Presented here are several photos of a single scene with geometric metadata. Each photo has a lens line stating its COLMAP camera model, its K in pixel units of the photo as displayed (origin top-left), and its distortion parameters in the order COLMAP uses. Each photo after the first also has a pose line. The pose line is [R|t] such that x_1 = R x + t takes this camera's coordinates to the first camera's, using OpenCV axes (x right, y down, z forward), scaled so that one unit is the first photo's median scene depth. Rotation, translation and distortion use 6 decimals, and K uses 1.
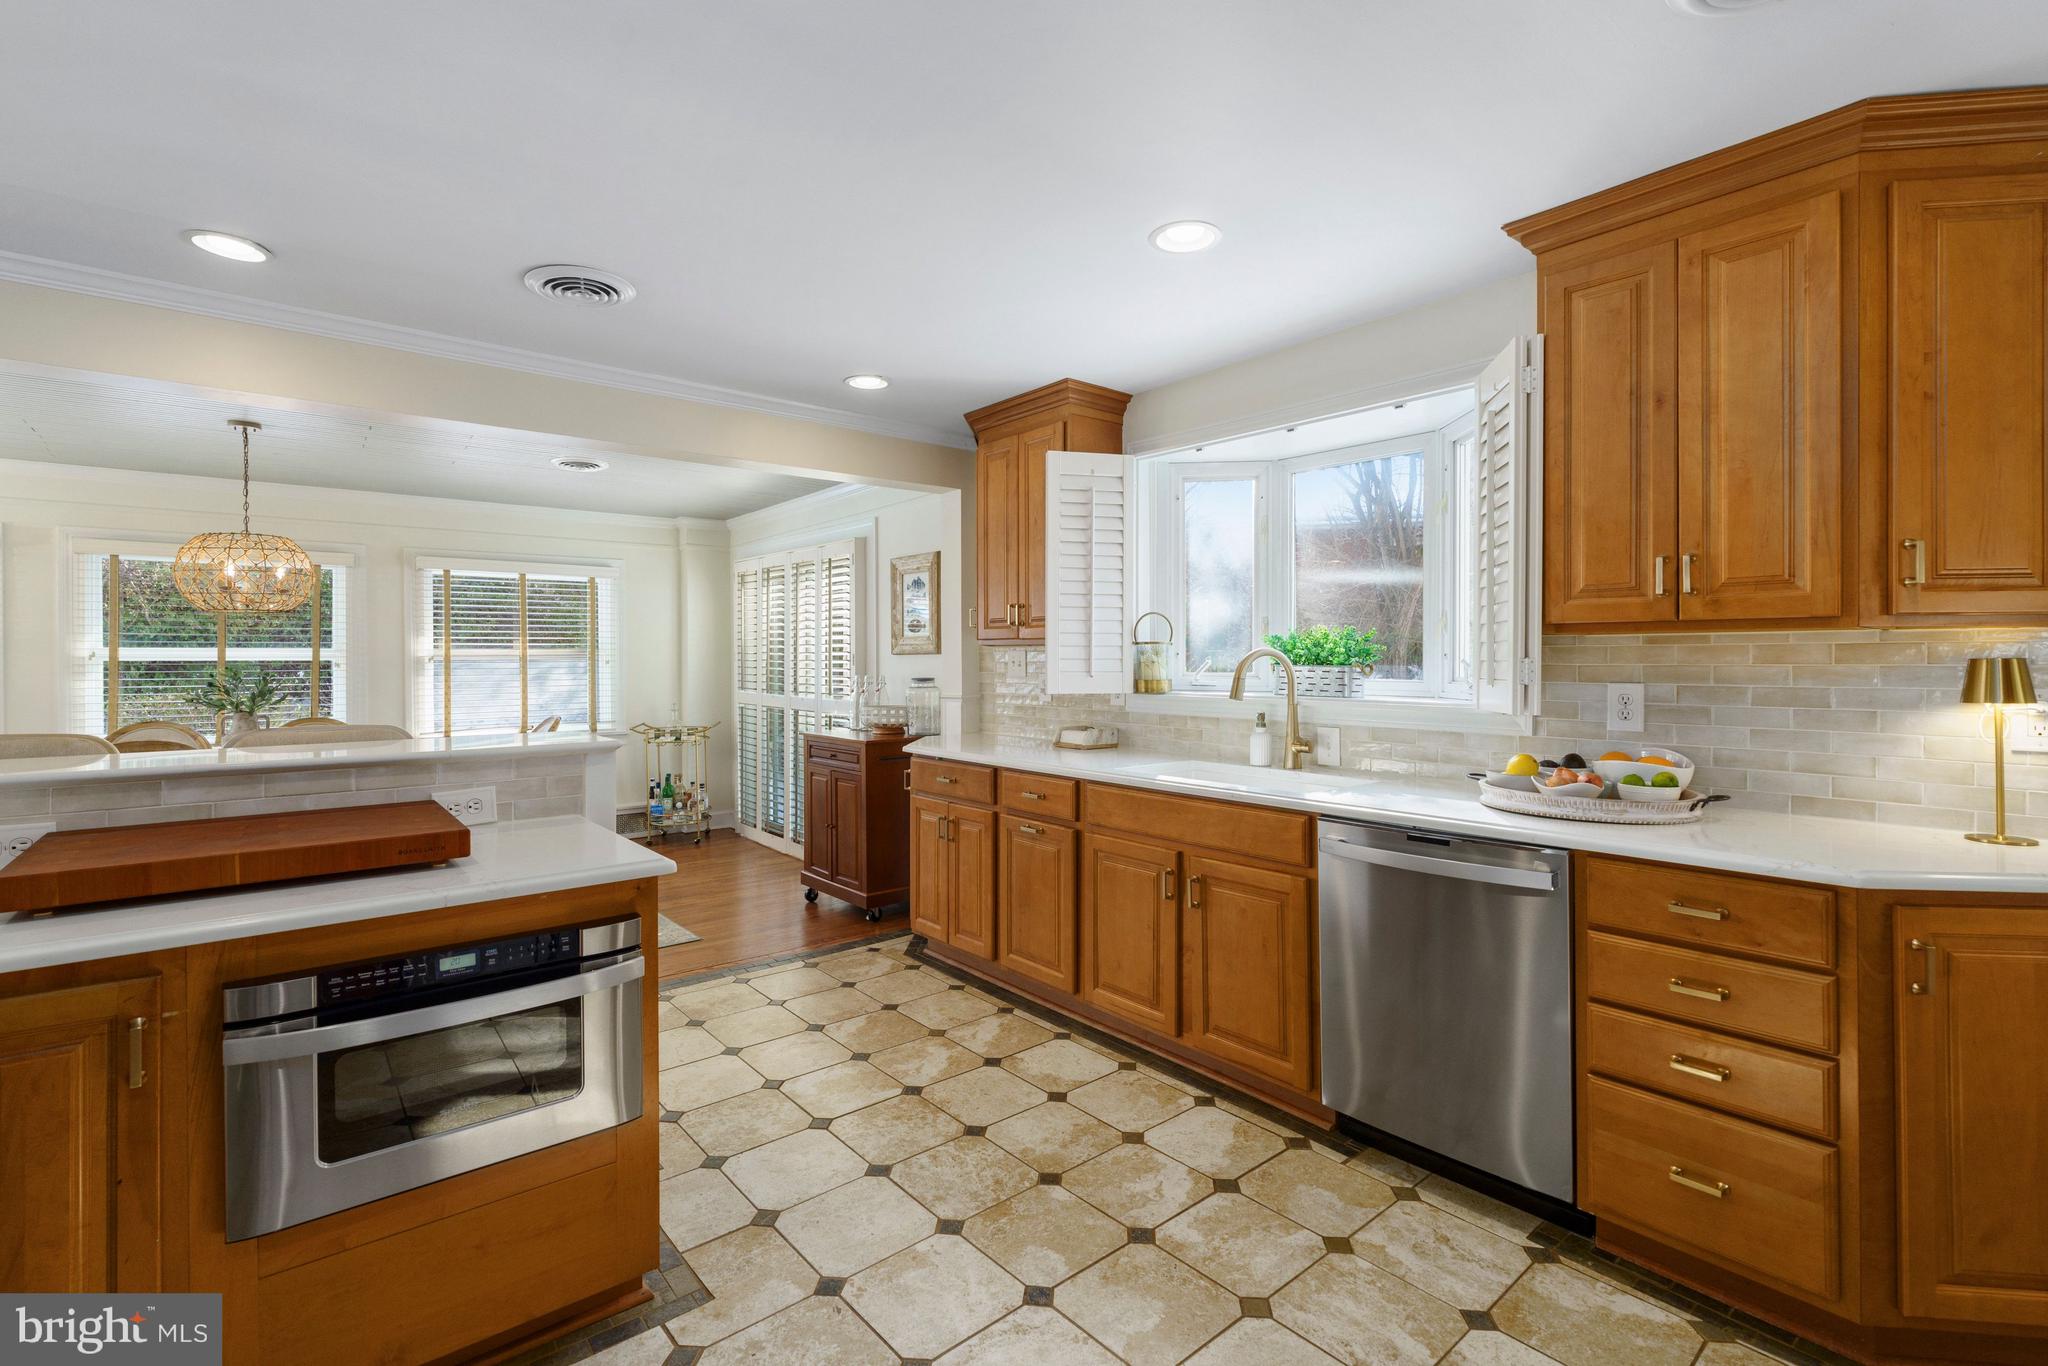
lens RADIAL K [[933.1, 0, 1021.6], [0, 933.1, 660.0], [0, 0, 1]] dist [0.000497, -0.000009]
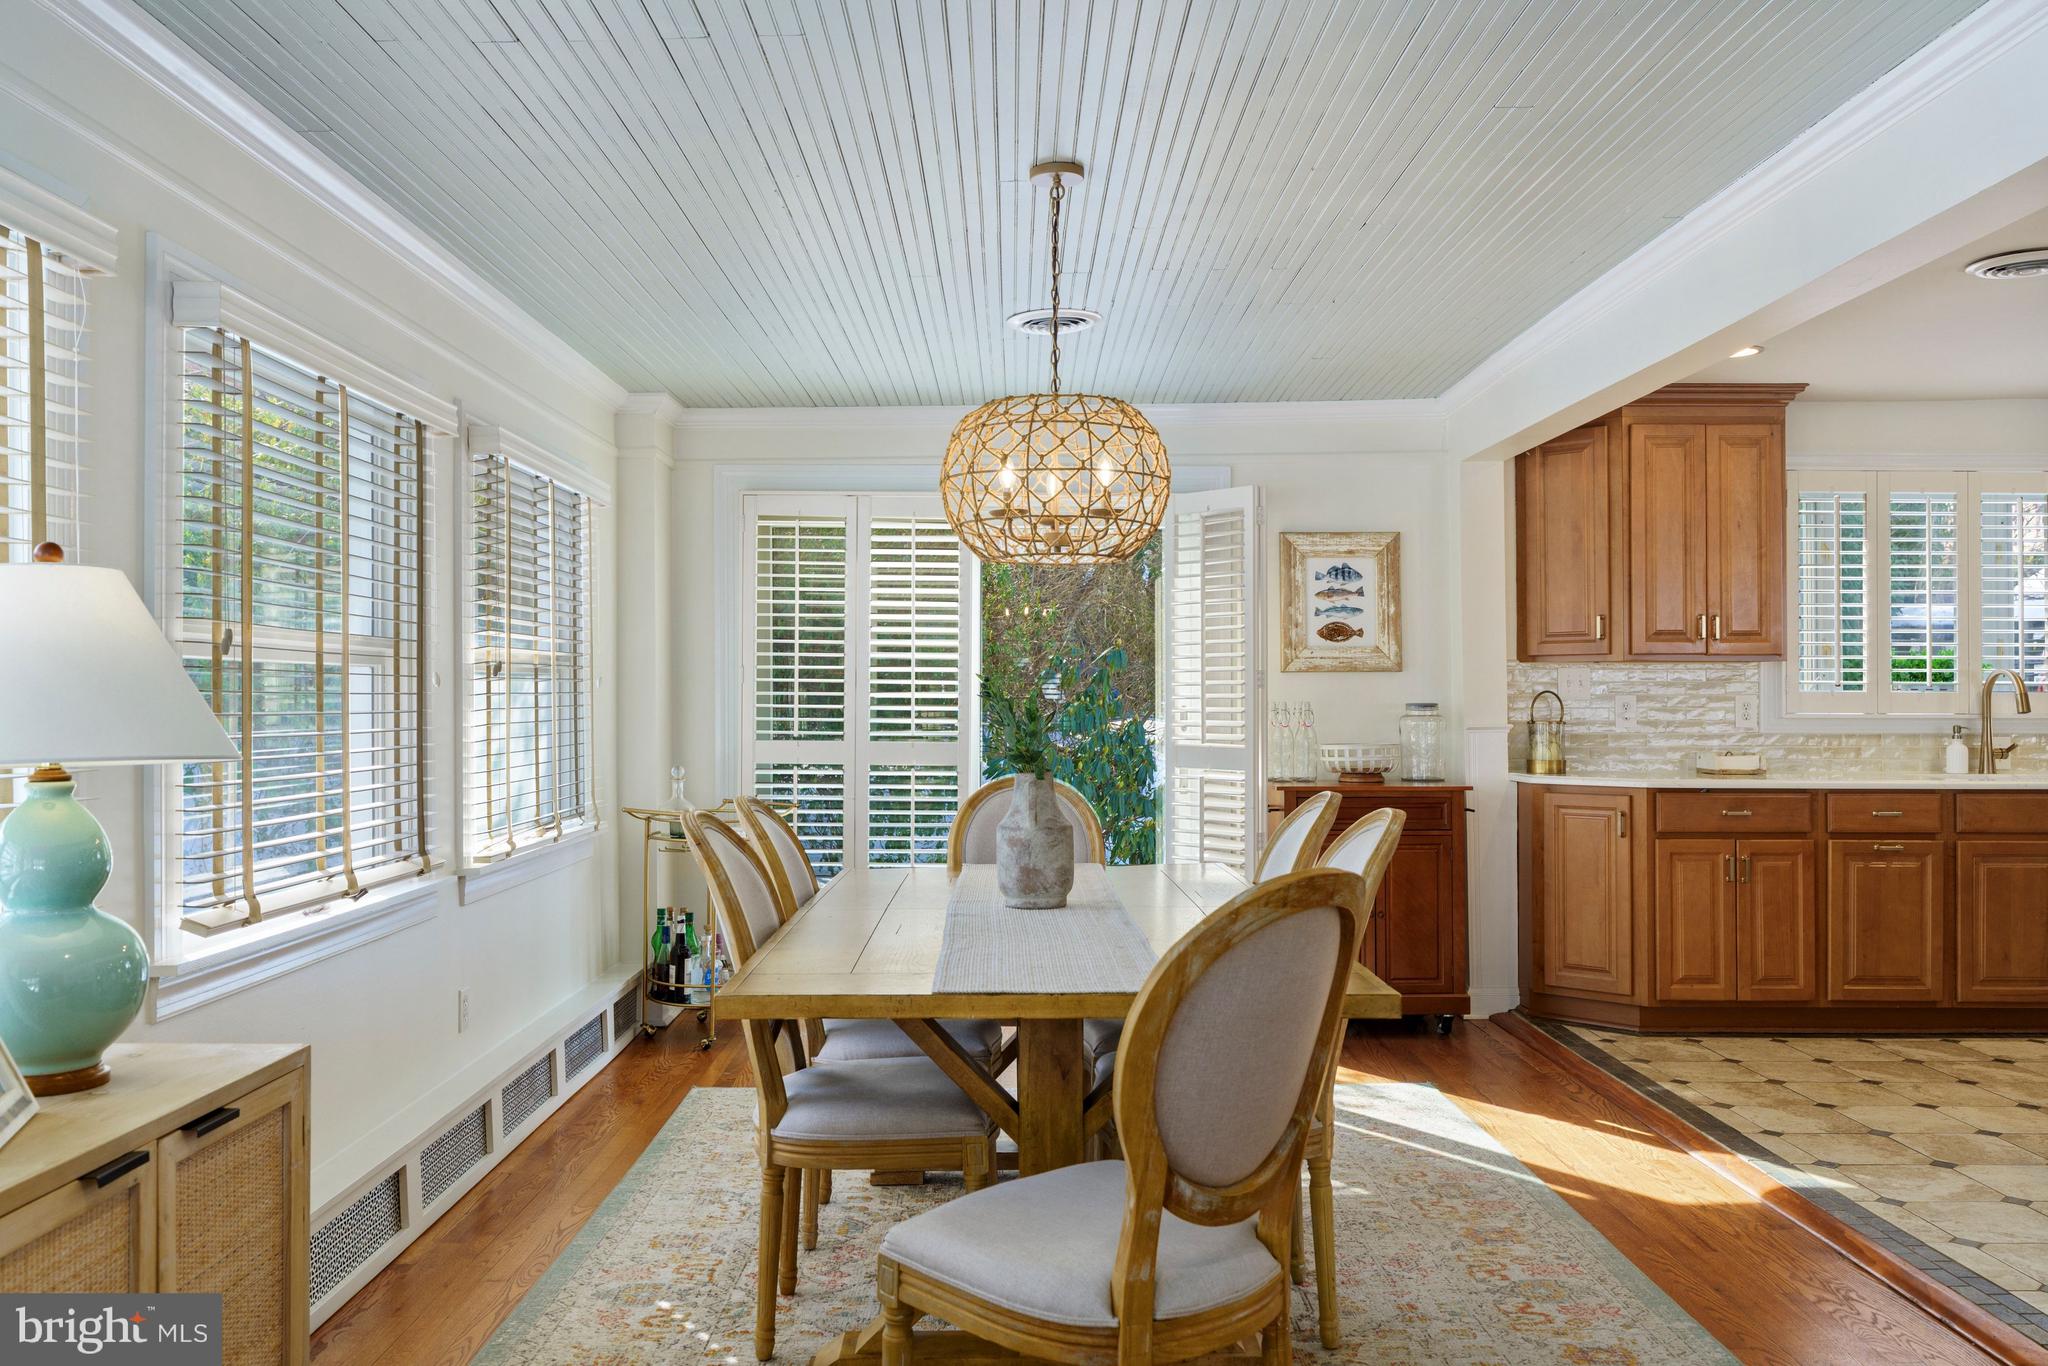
lens RADIAL K [[1582.9, 0, 1024.0], [0, 1582.9, 683.0], [0, 0, 1]] dist [-0.005320, -0.001956]
pose [[0.636847, 0.007912, 0.770950, -1.564293], [0.002444, 0.999922, -0.012280, 0.022286], [-0.770986, 0.009704, 0.636778, 0.540450]]
